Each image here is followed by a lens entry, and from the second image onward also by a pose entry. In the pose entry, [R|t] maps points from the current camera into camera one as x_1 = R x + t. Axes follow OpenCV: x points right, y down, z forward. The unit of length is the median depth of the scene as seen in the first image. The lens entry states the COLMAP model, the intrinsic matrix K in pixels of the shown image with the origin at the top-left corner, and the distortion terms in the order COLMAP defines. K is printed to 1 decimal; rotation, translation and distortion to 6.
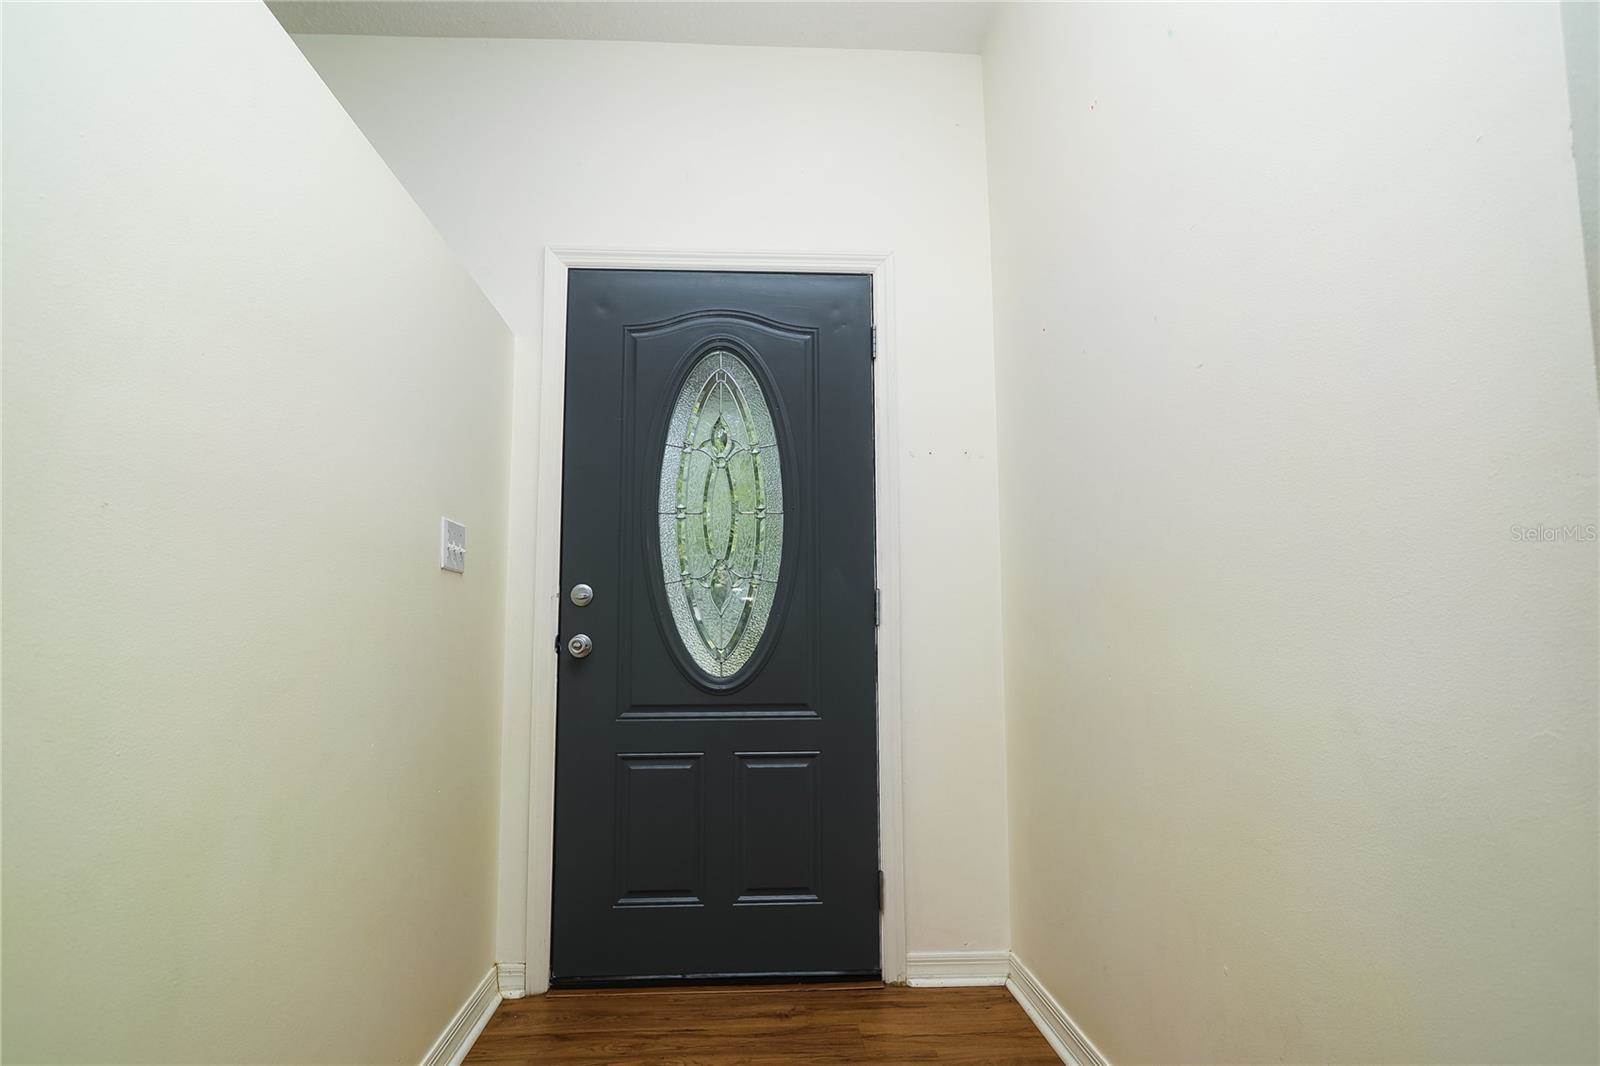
lens RADIAL K [[928.0, 0, 788.9], [0, 928.0, 532.4], [0, 0, 1]] dist [-0.000249, 0.000205]
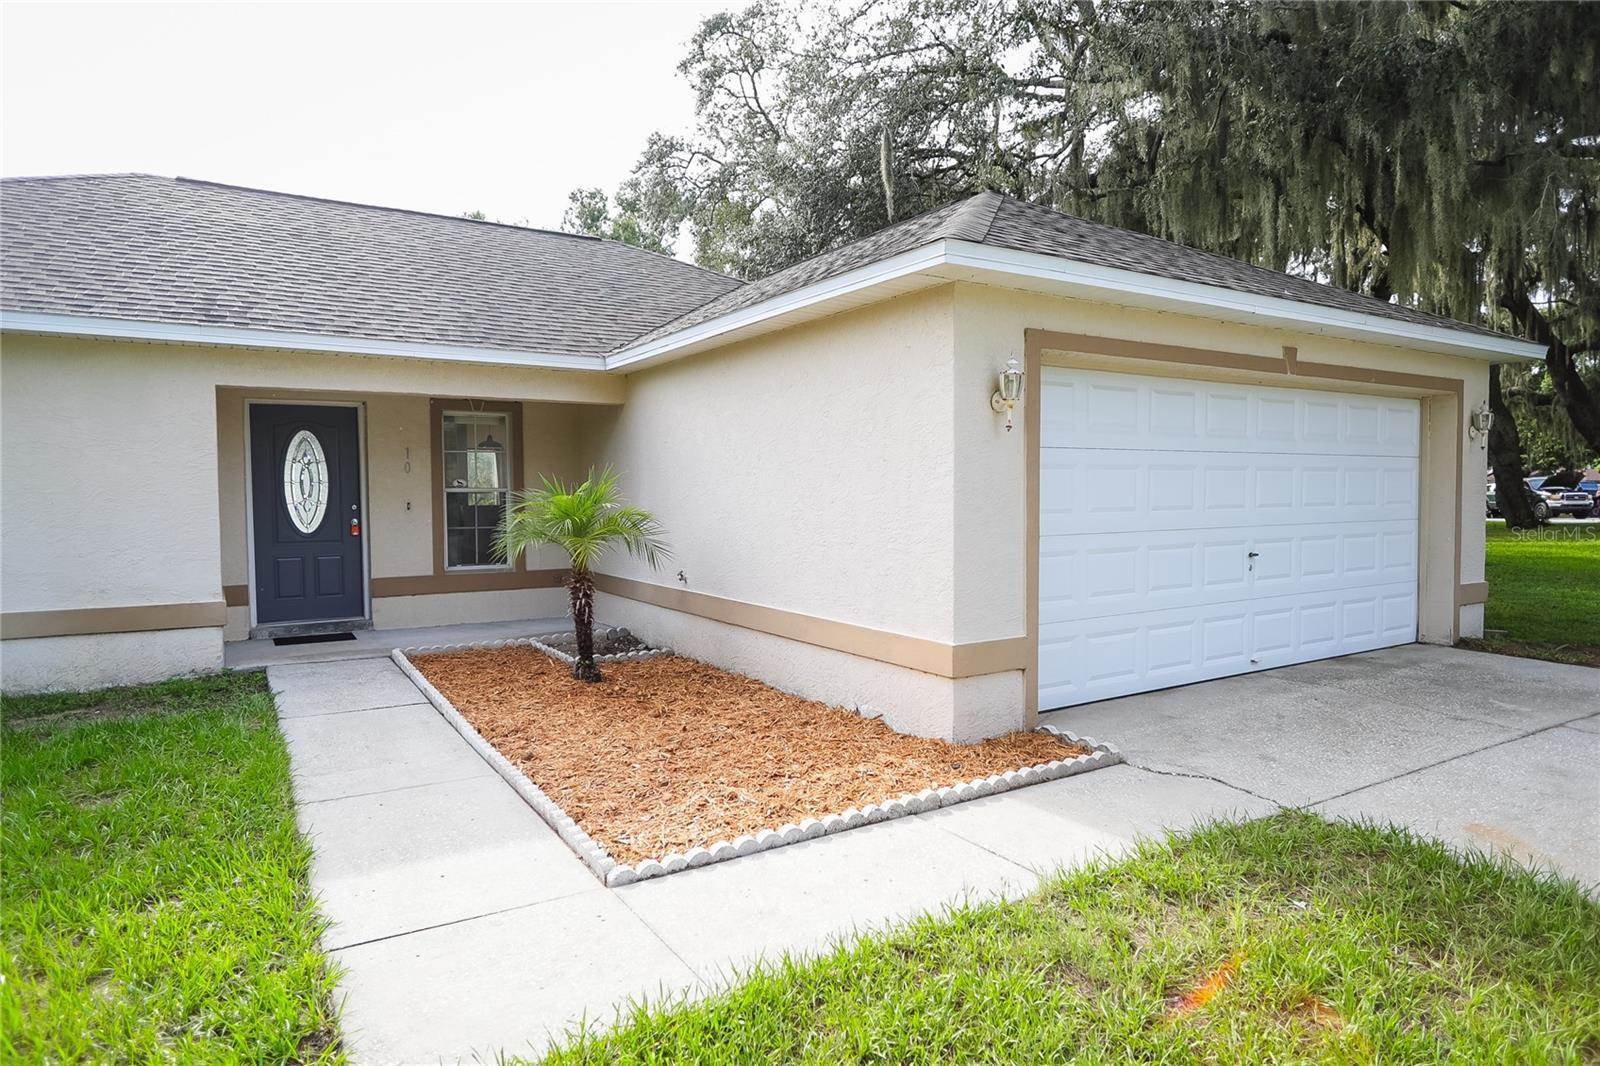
lens RADIAL K [[934.8, 0, 818.9], [0, 934.8, 528.8], [0, 0, 1]] dist [-0.005000, -0.000014]
pose [[0.876583, -0.017029, 0.480950, -0.073735], [-0.054159, 0.989534, 0.133747, -0.390347], [-0.478194, -0.143289, 0.866486, -2.692029]]
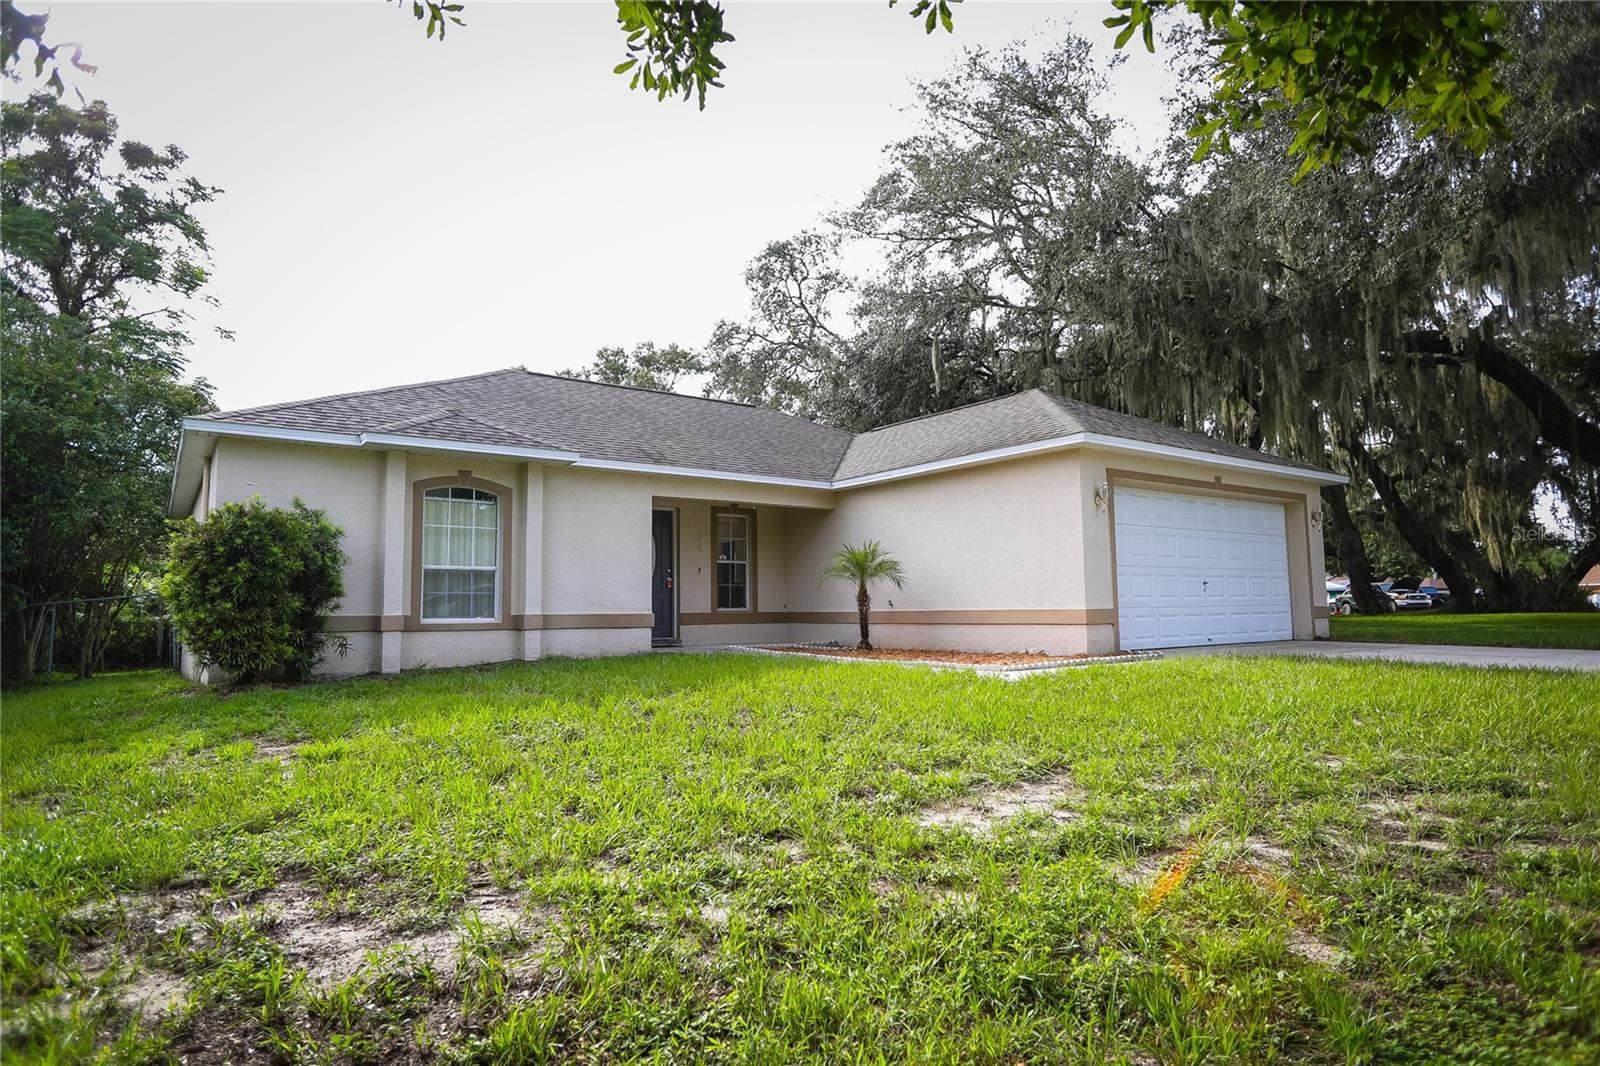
lens RADIAL K [[887.2, 0, 789.3], [0, 887.2, 530.8], [0, 0, 1]] dist [-0.006201, -0.000831]
pose [[0.850202, 0.044688, 0.524557, -2.085761], [-0.052471, 0.998622, -0.000029, -0.204486], [-0.523836, -0.027500, 0.851375, -3.846502]]
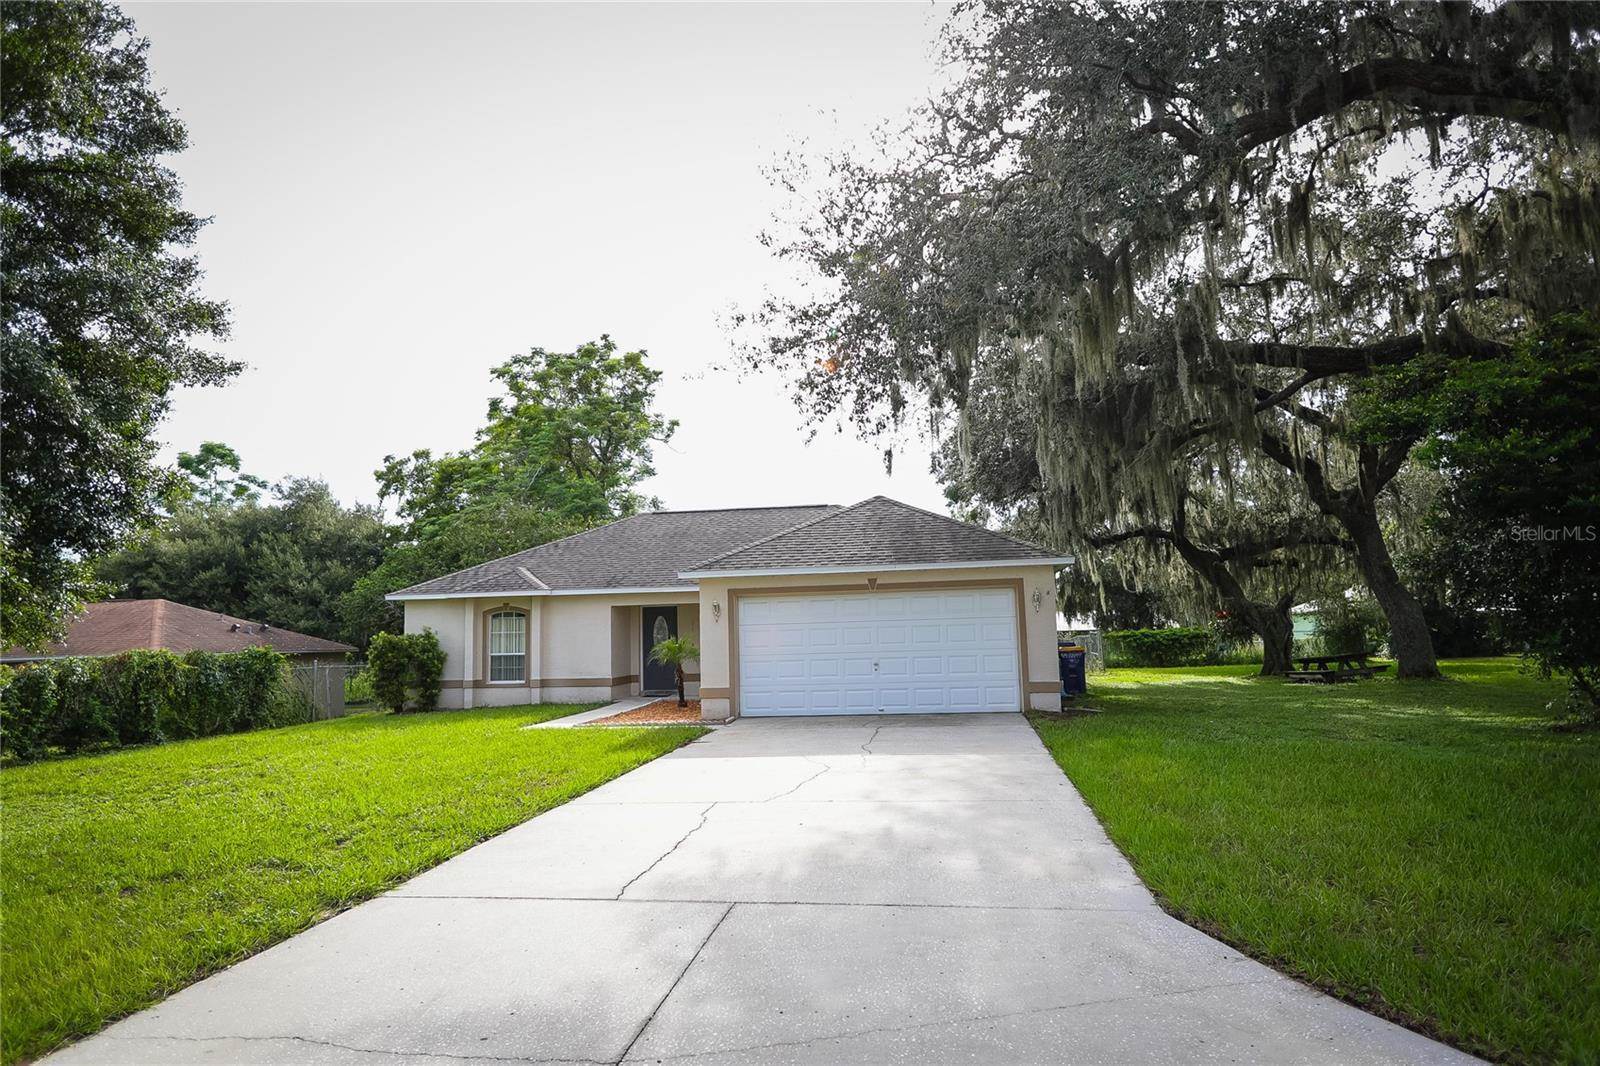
lens RADIAL K [[928.0, 0, 788.9], [0, 928.0, 532.4], [0, 0, 1]] dist [-0.000249, 0.000205]
pose [[0.976126, -0.042073, -0.213092, 2.911548], [0.043633, 0.999044, 0.002620, -0.928875], [0.212778, -0.011856, 0.977029, -6.984249]]
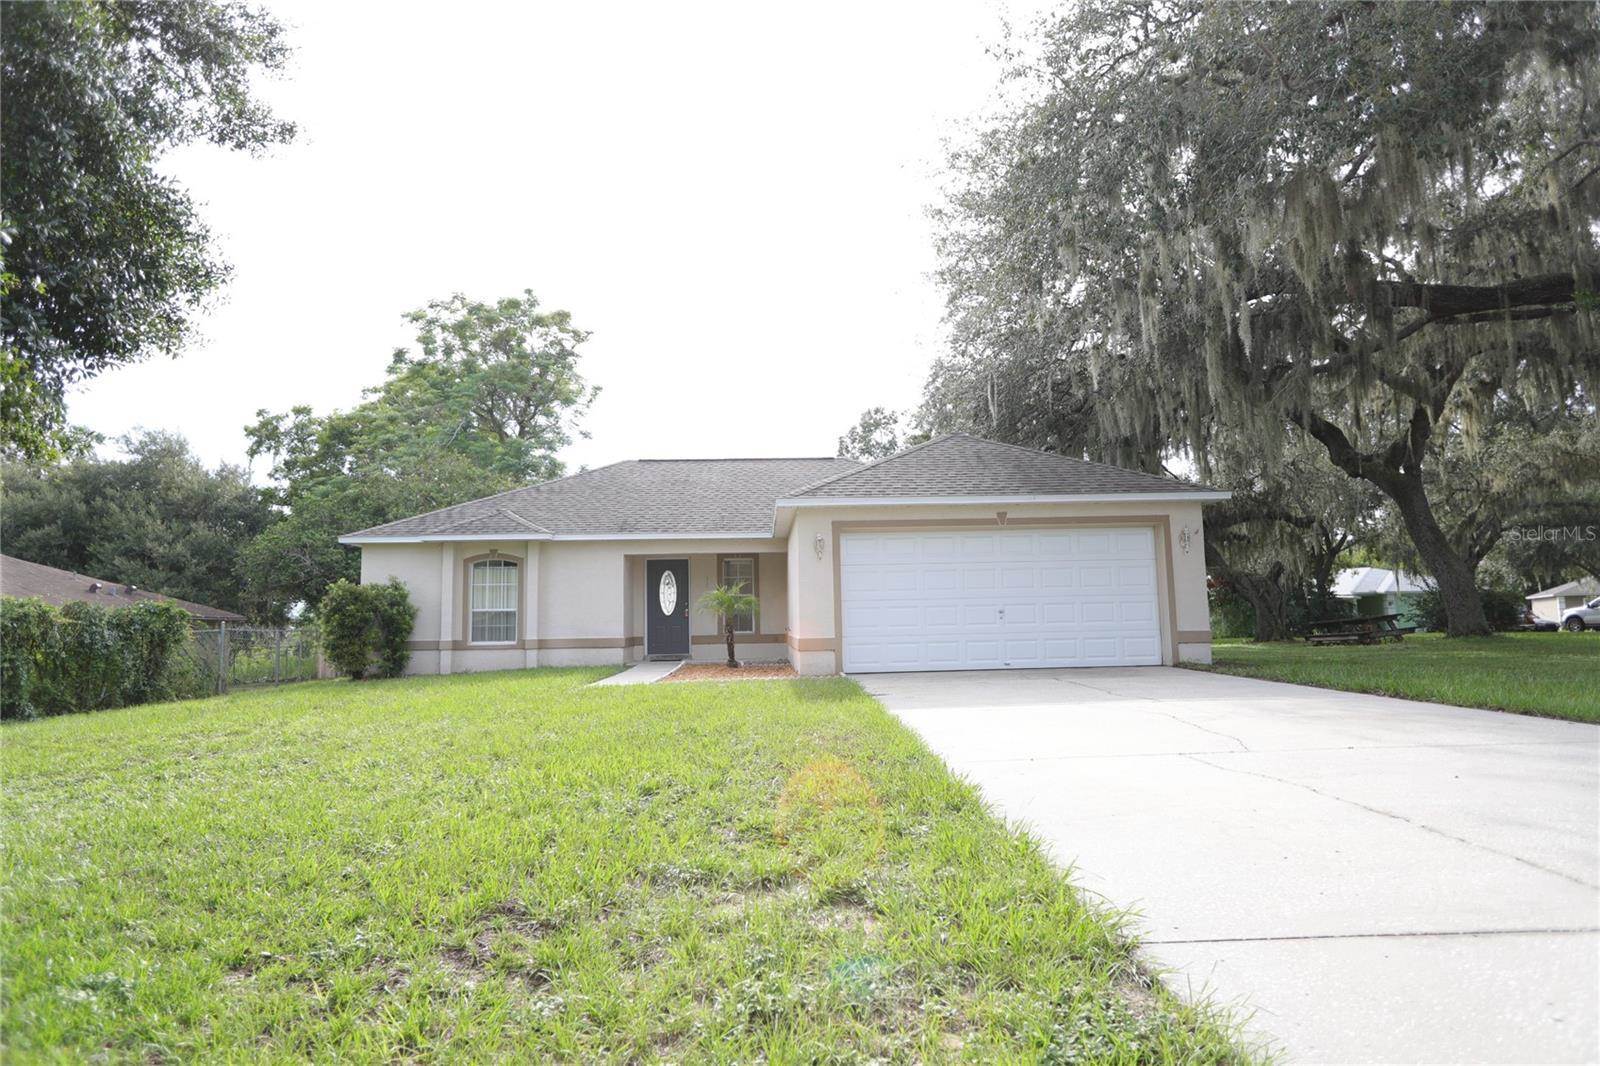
lens RADIAL K [[881.0, 0, 800.0], [0, 881.0, 533.0], [0, 0, 1]] dist [-0.011383, -0.001228]
pose [[0.999578, -0.015604, -0.024508, 1.164778], [0.015830, 0.999834, 0.009028, -0.544645], [0.024363, -0.009412, 0.999659, -6.004991]]
